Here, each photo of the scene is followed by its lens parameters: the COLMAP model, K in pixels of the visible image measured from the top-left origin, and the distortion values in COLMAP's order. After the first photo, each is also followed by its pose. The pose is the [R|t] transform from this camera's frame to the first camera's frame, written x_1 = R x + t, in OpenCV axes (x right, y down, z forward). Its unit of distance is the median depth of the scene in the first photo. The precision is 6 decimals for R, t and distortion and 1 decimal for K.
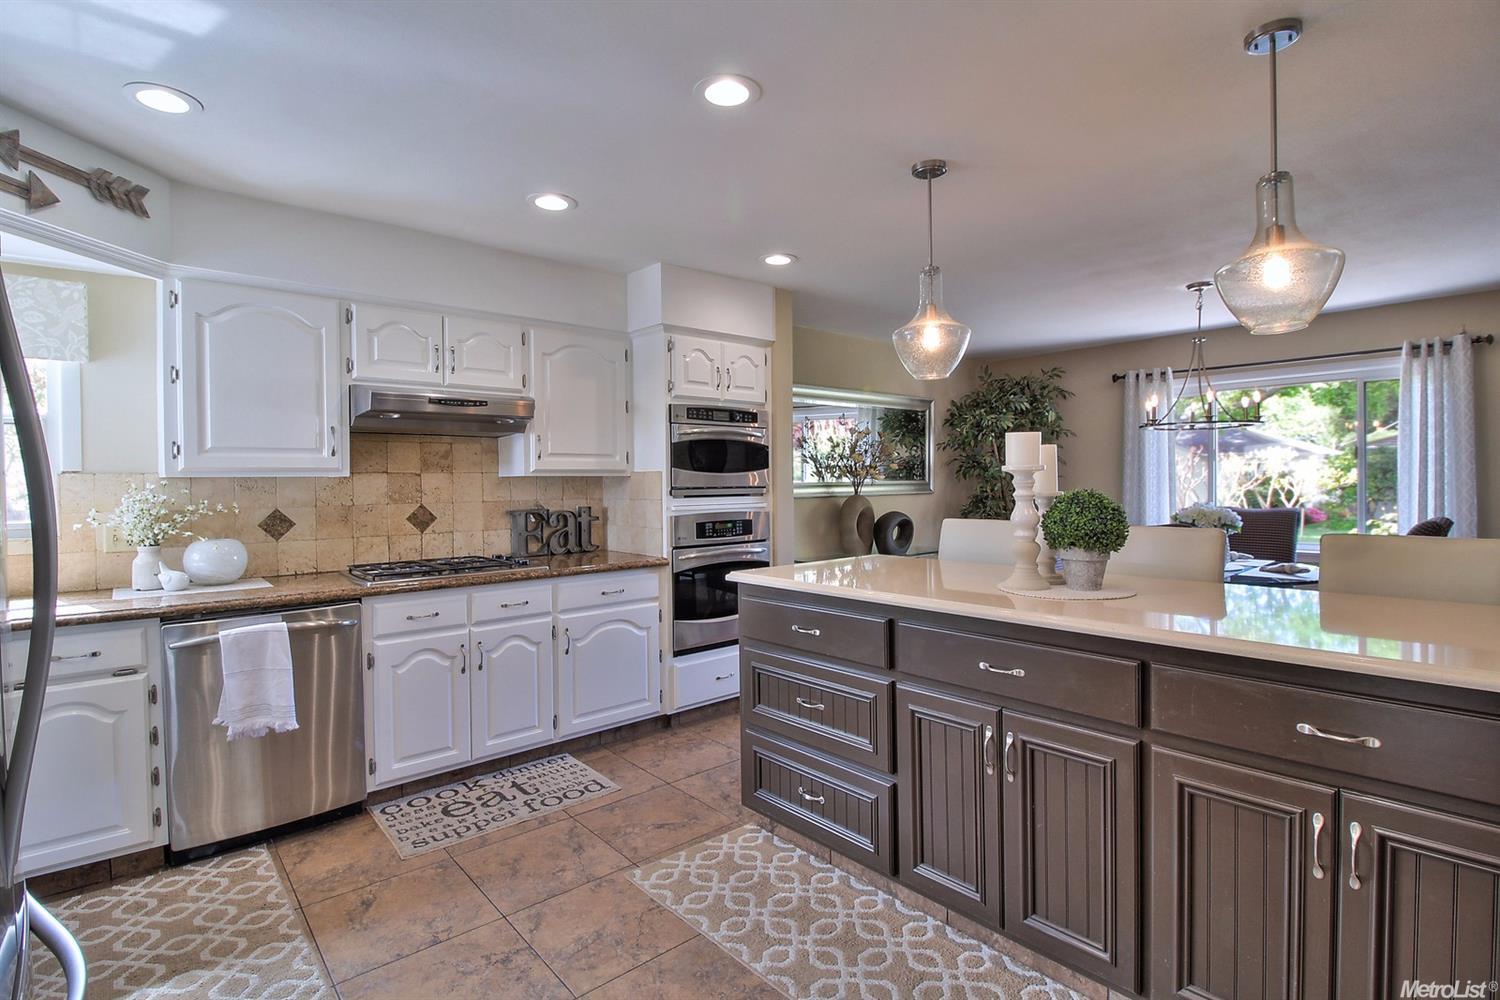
lens RADIAL K [[725.4, 0, 745.3], [0, 725.4, 491.0], [0, 0, 1]] dist [0.018773, -0.019455]
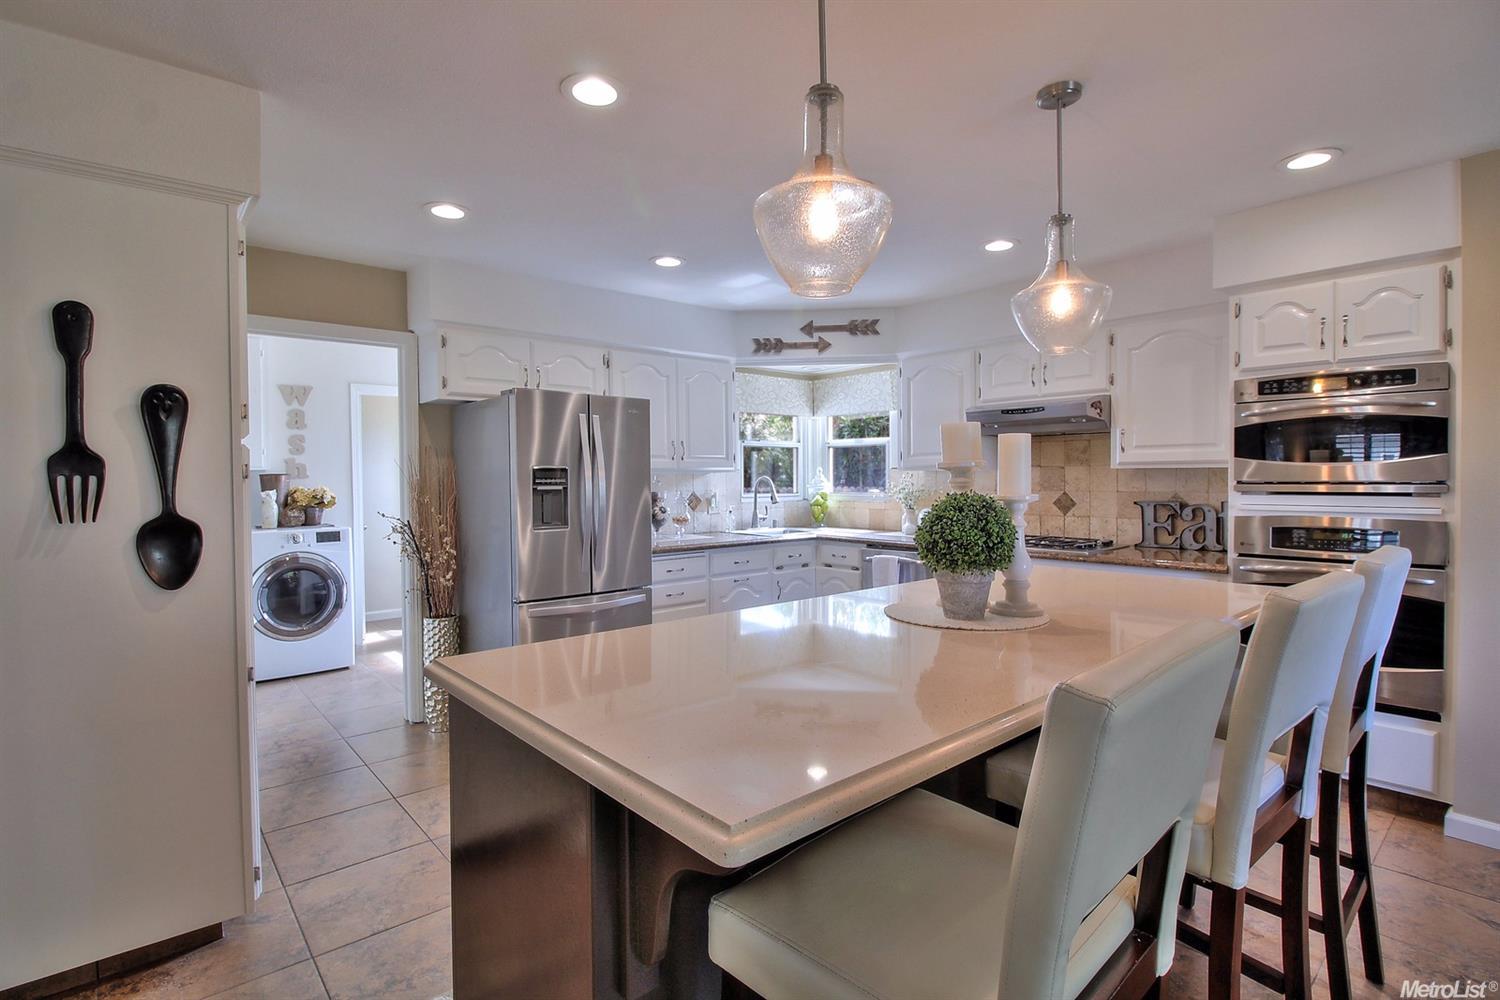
lens RADIAL K [[725.4, 0, 745.3], [0, 725.4, 491.0], [0, 0, 1]] dist [0.018773, -0.019455]
pose [[0.000656, 0.030251, -0.999542, 0.766093], [-0.006337, 0.999522, 0.030246, -0.016361], [0.999980, 0.006314, 0.000847, 0.461298]]
